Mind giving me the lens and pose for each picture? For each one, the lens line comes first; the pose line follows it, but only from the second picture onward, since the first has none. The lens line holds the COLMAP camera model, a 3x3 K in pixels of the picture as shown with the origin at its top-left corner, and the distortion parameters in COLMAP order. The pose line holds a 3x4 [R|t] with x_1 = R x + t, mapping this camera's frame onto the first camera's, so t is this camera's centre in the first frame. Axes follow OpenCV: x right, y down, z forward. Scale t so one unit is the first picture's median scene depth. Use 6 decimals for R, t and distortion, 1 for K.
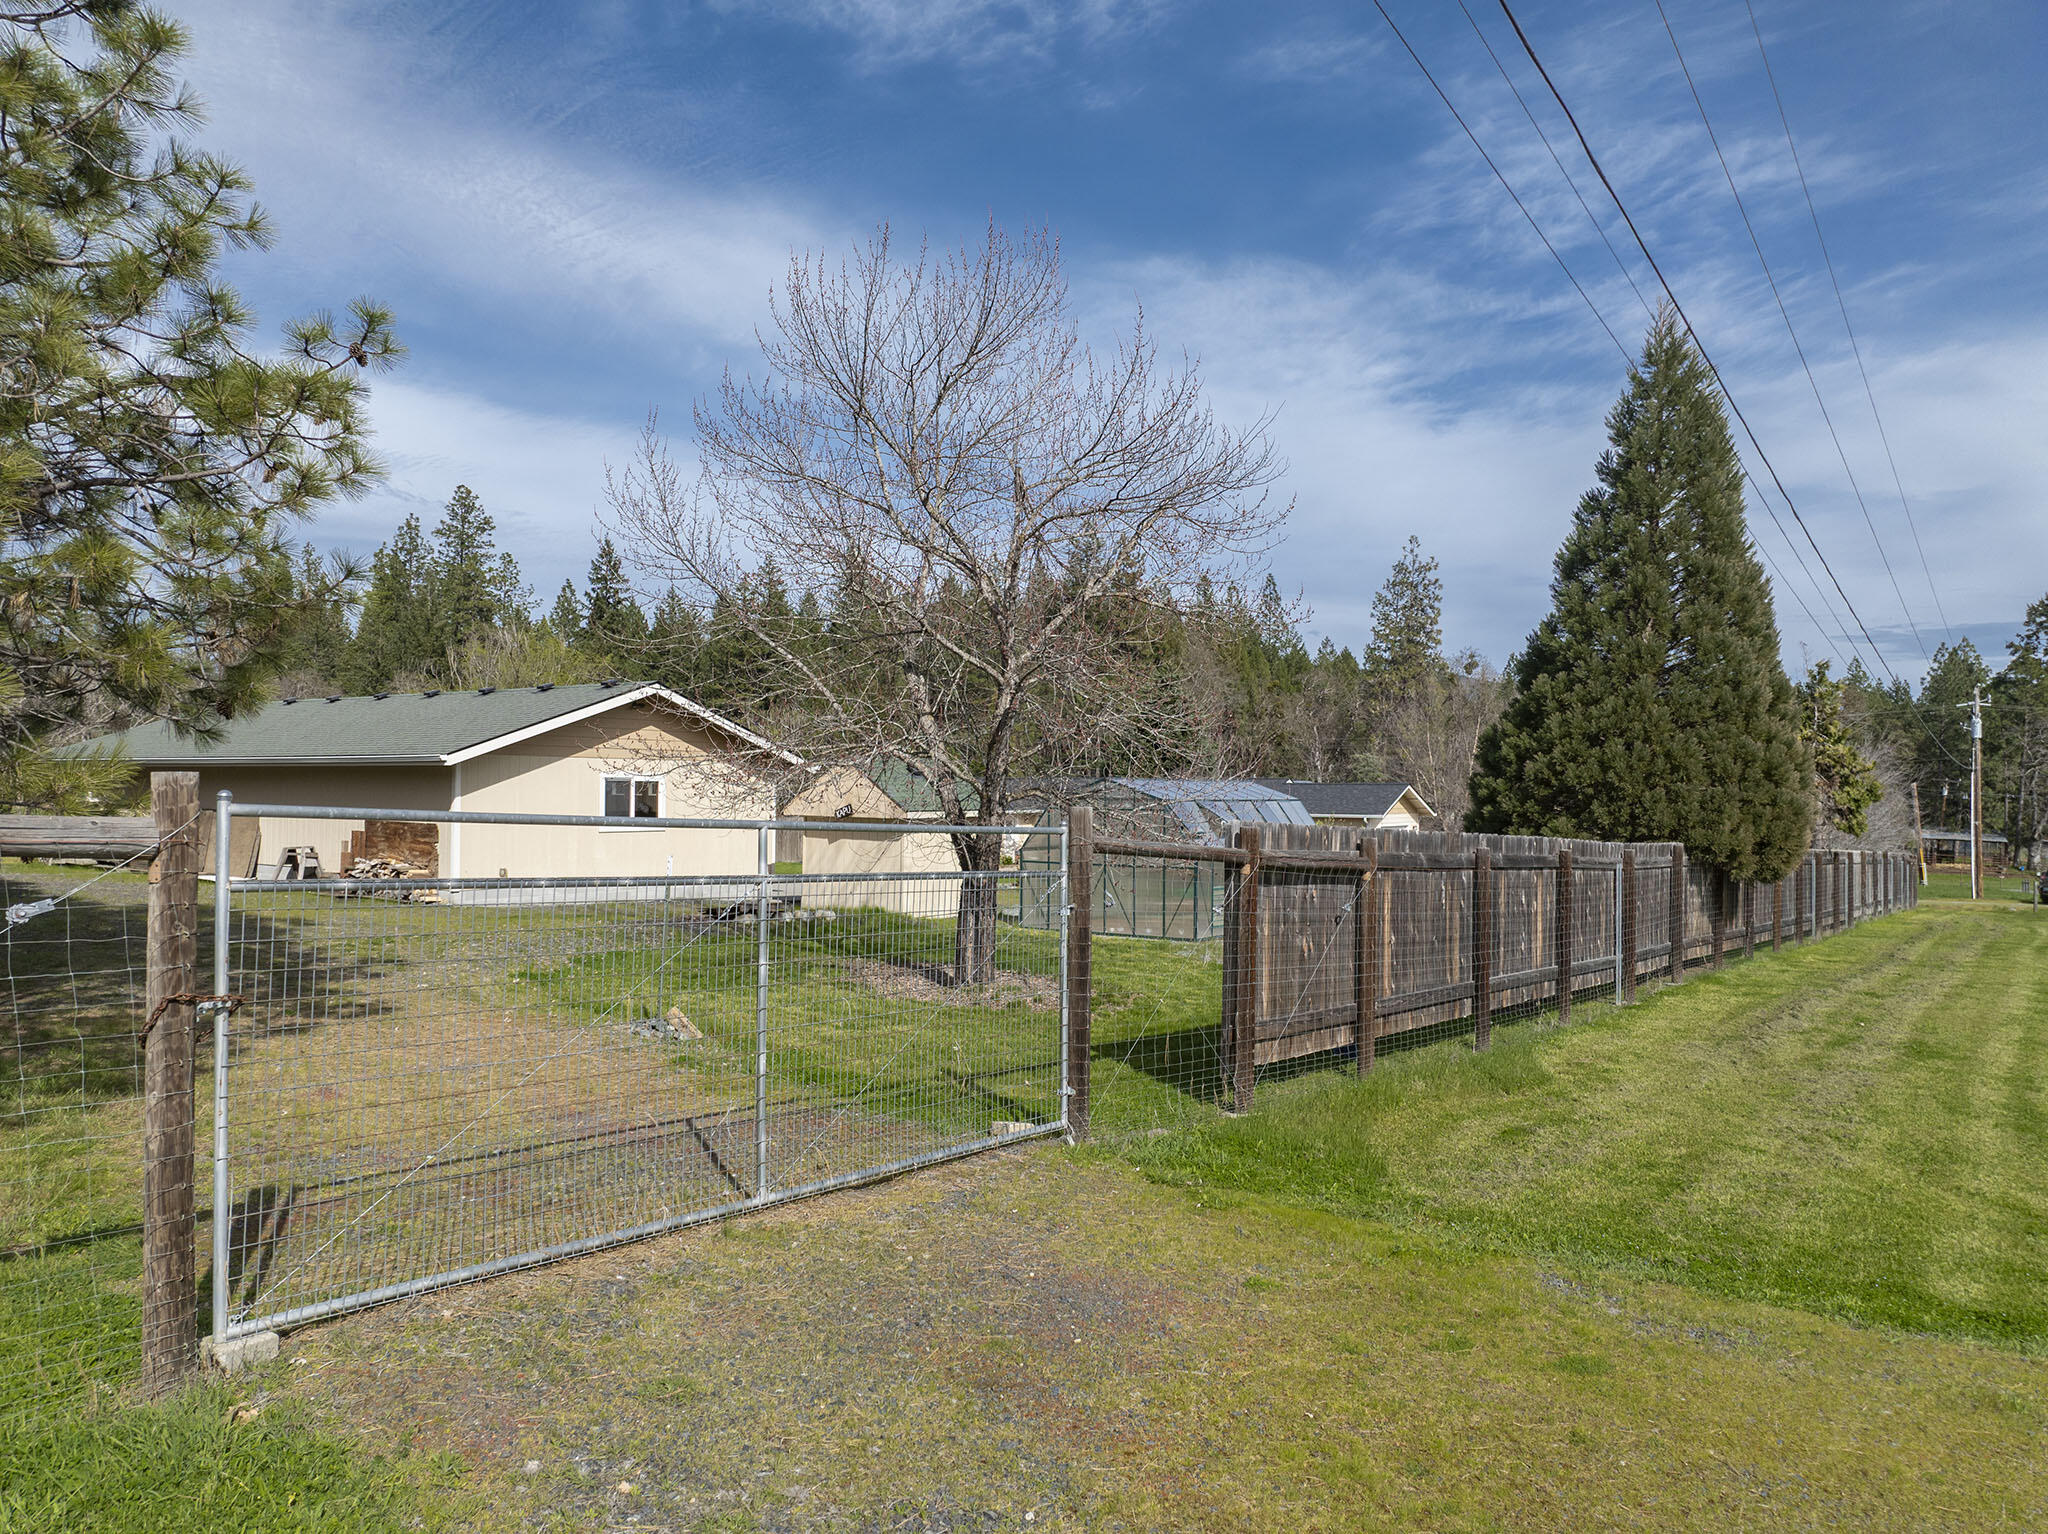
lens RADIAL K [[1446.1, 0, 1020.7], [0, 1446.1, 772.6], [0, 0, 1]] dist [-0.046521, 0.013529]
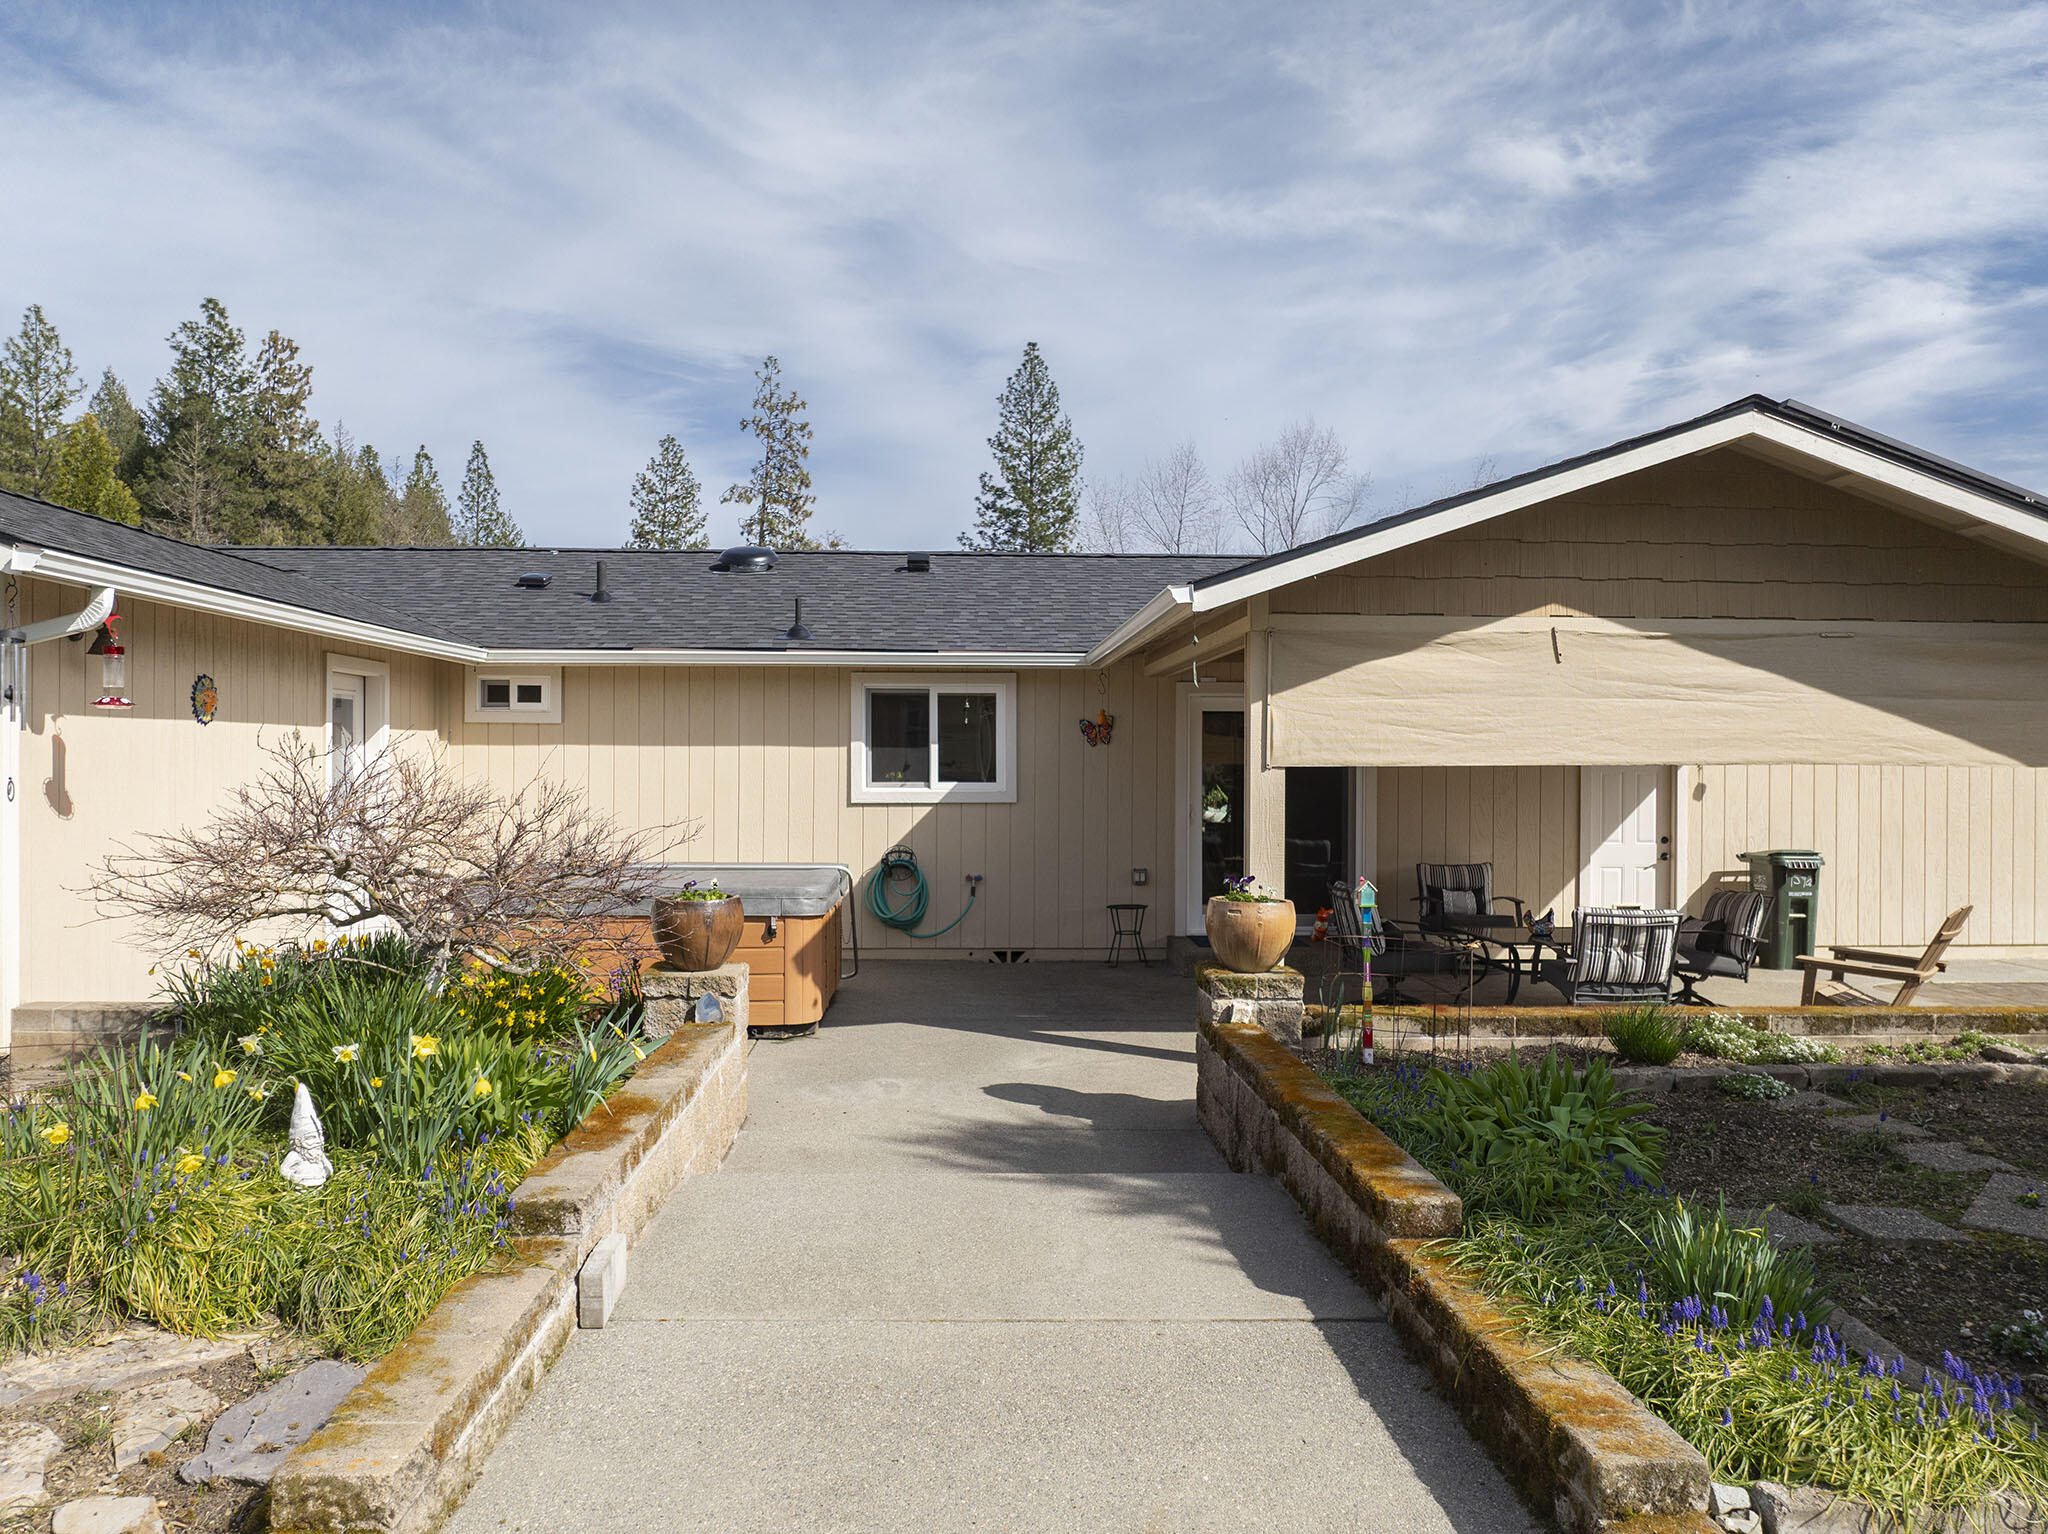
lens RADIAL K [[1446.1, 0, 1020.7], [0, 1446.1, 772.6], [0, 0, 1]] dist [-0.046521, 0.013529]
pose [[0.826359, -0.006823, 0.563103, -0.011547], [-0.006319, 0.999751, 0.021386, 0.013584], [-0.563109, -0.021231, 0.826110, 0.291915]]
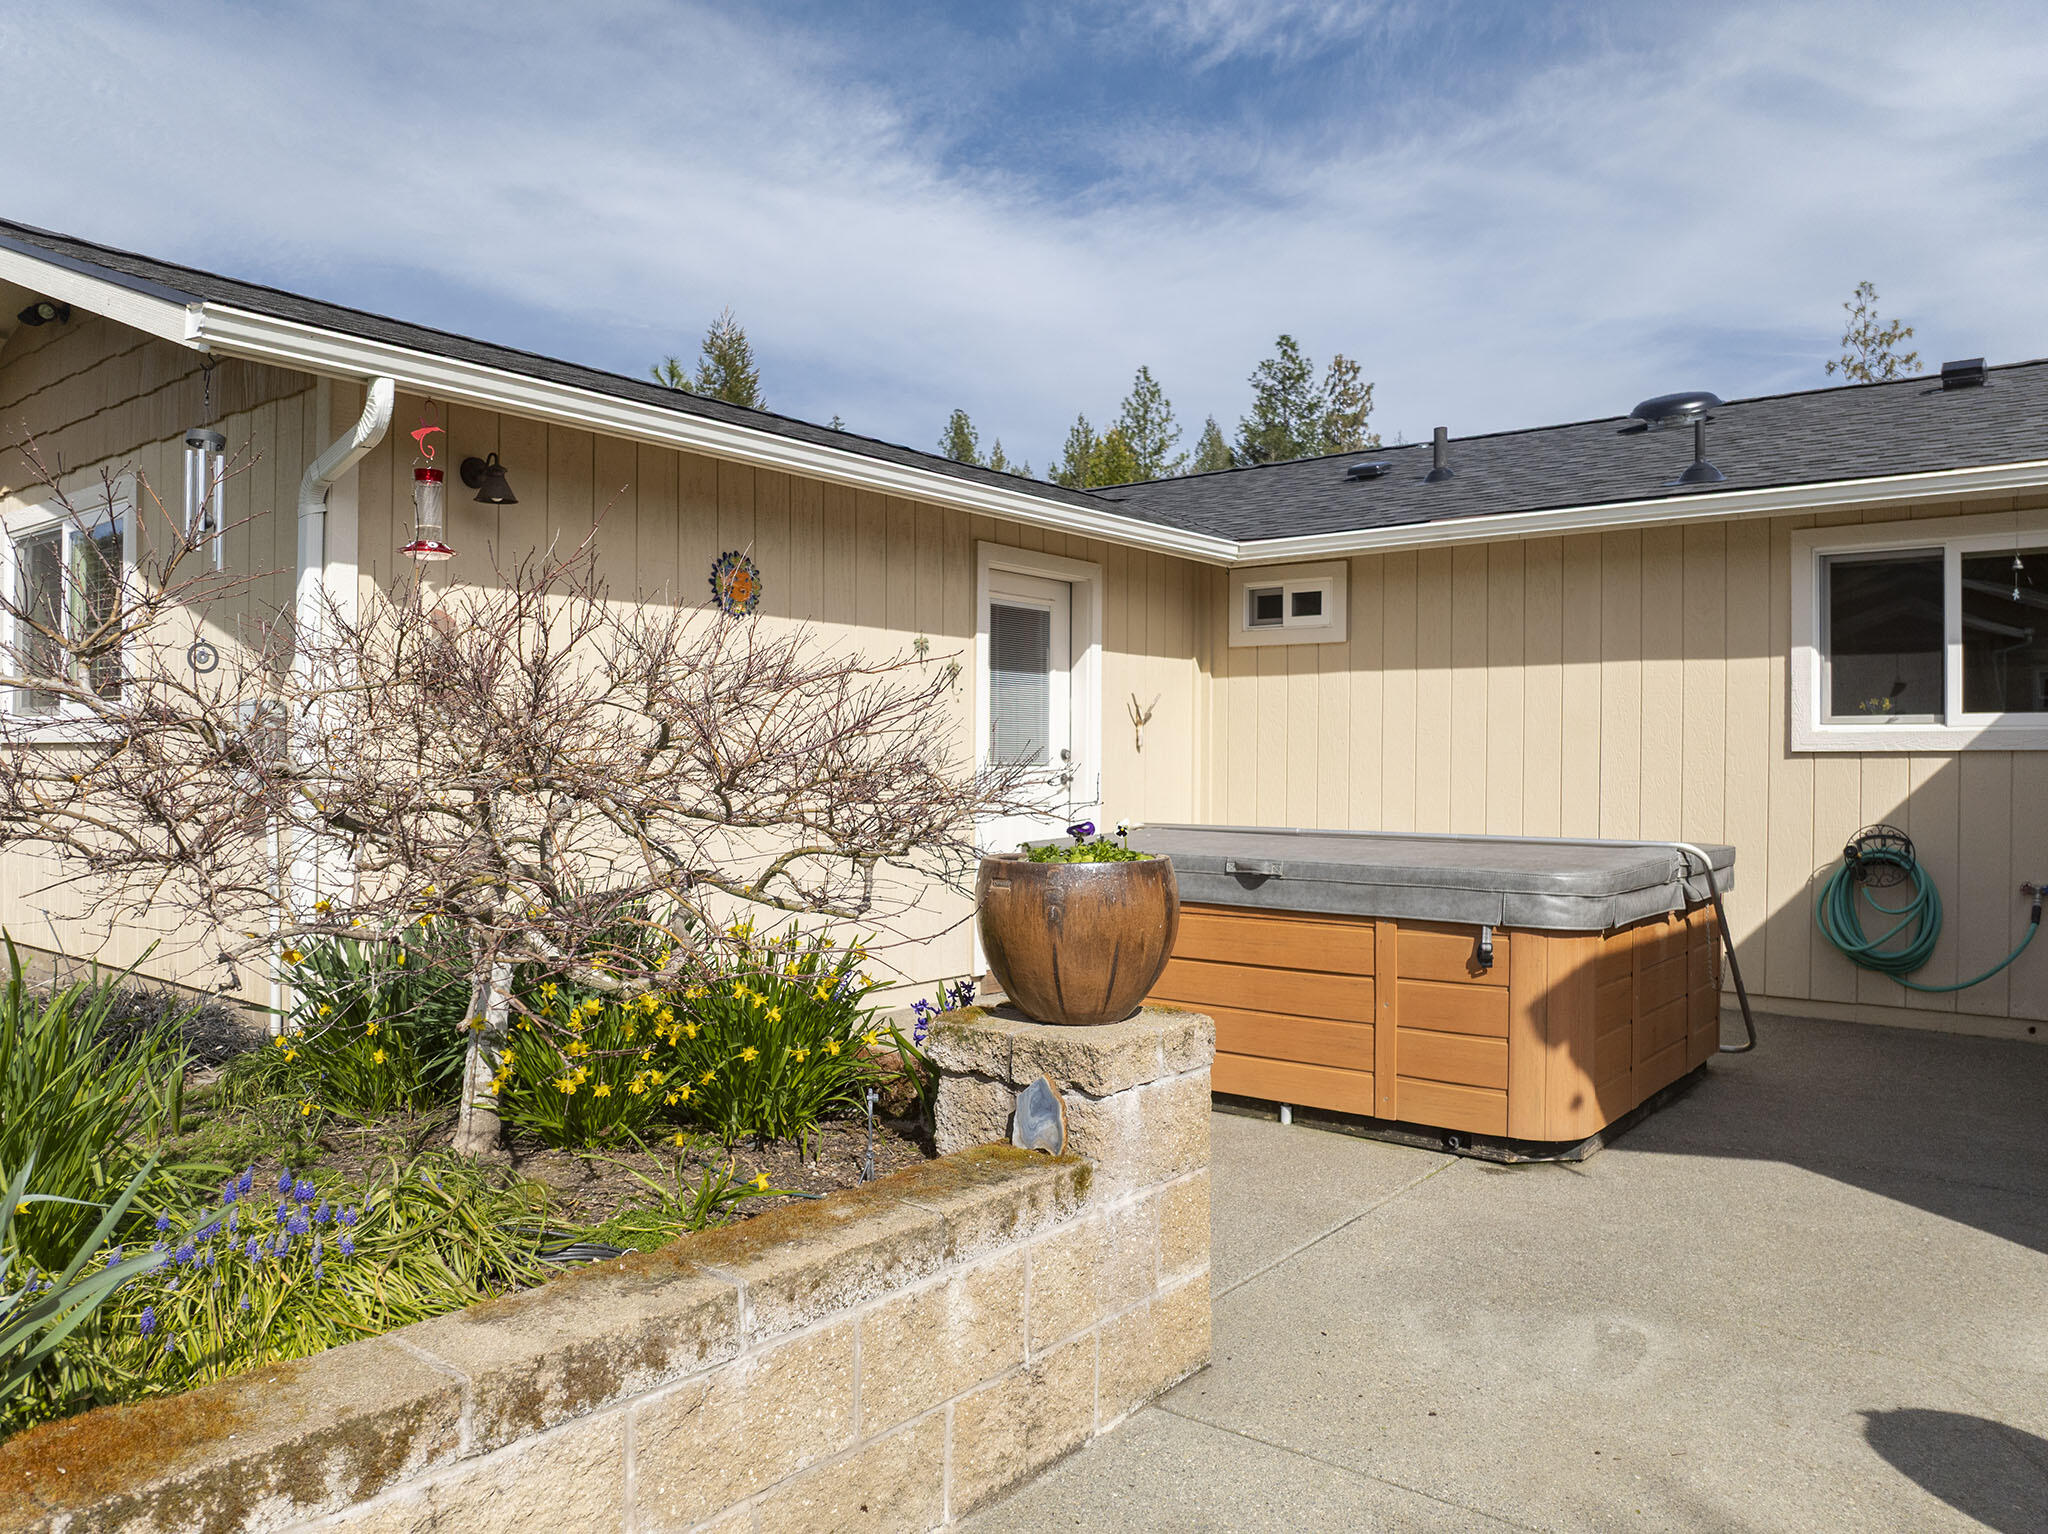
lens RADIAL K [[1449.7, 0, 1022.2], [0, 1449.7, 769.7], [0, 0, 1]] dist [-0.038062, 0.000090]
pose [[0.992897, -0.000846, -0.118973, 0.004357], [0.002749, 0.999871, 0.015830, 0.016467], [0.118944, -0.016045, 0.992771, 0.311323]]
